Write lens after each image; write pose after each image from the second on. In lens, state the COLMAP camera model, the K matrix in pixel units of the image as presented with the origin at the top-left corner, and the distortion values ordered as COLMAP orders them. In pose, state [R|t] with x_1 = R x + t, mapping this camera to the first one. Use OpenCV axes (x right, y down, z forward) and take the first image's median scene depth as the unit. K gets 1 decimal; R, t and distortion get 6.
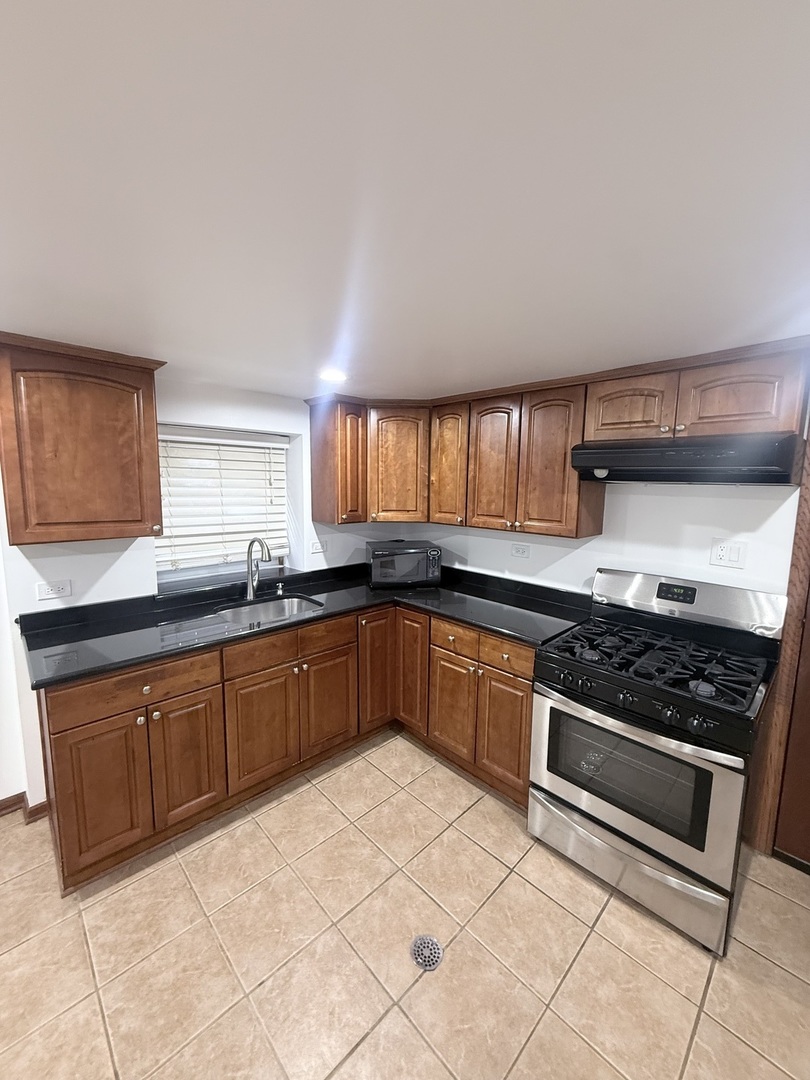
lens RADIAL K [[429.4, 0, 406.3], [0, 429.4, 537.9], [0, 0, 1]] dist [-0.001919, -0.000334]
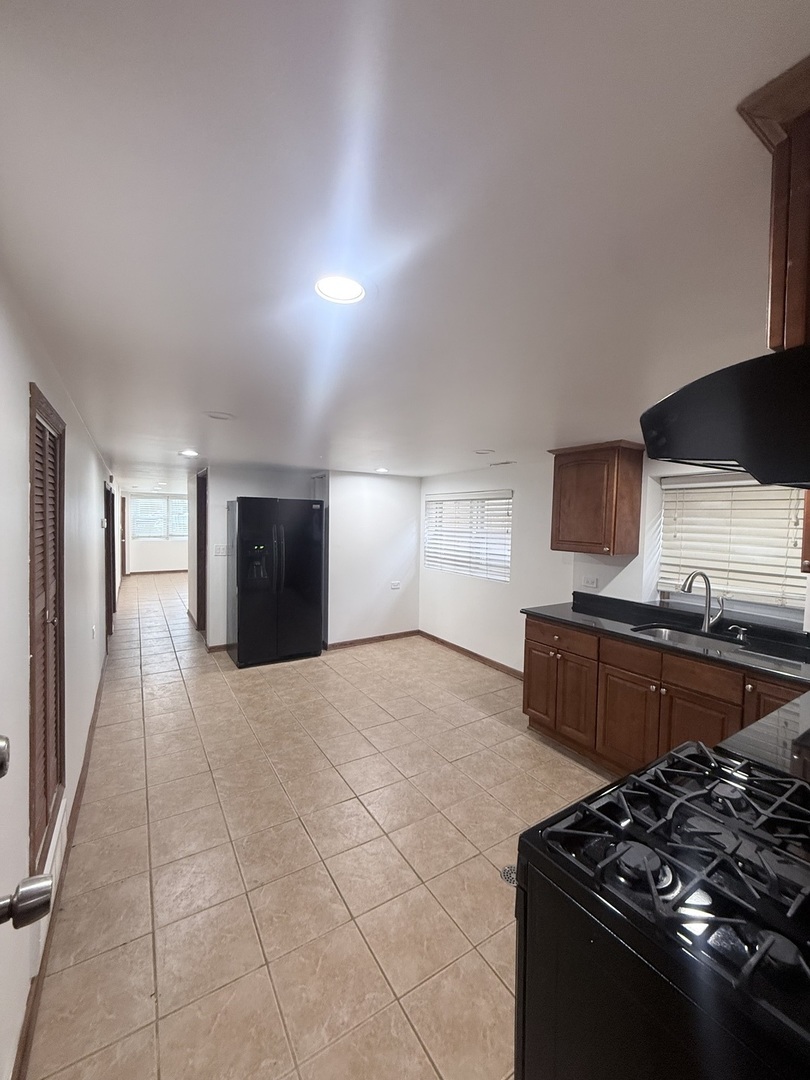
lens RADIAL K [[429.4, 0, 404.6], [0, 429.4, 539.7], [0, 0, 1]] dist [-0.001919, -0.000334]
pose [[-0.209565, 0.026305, -0.977441, 0.976012], [-0.145900, 0.987606, 0.057860, -0.038761], [0.966848, 0.154734, -0.203130, 0.572385]]
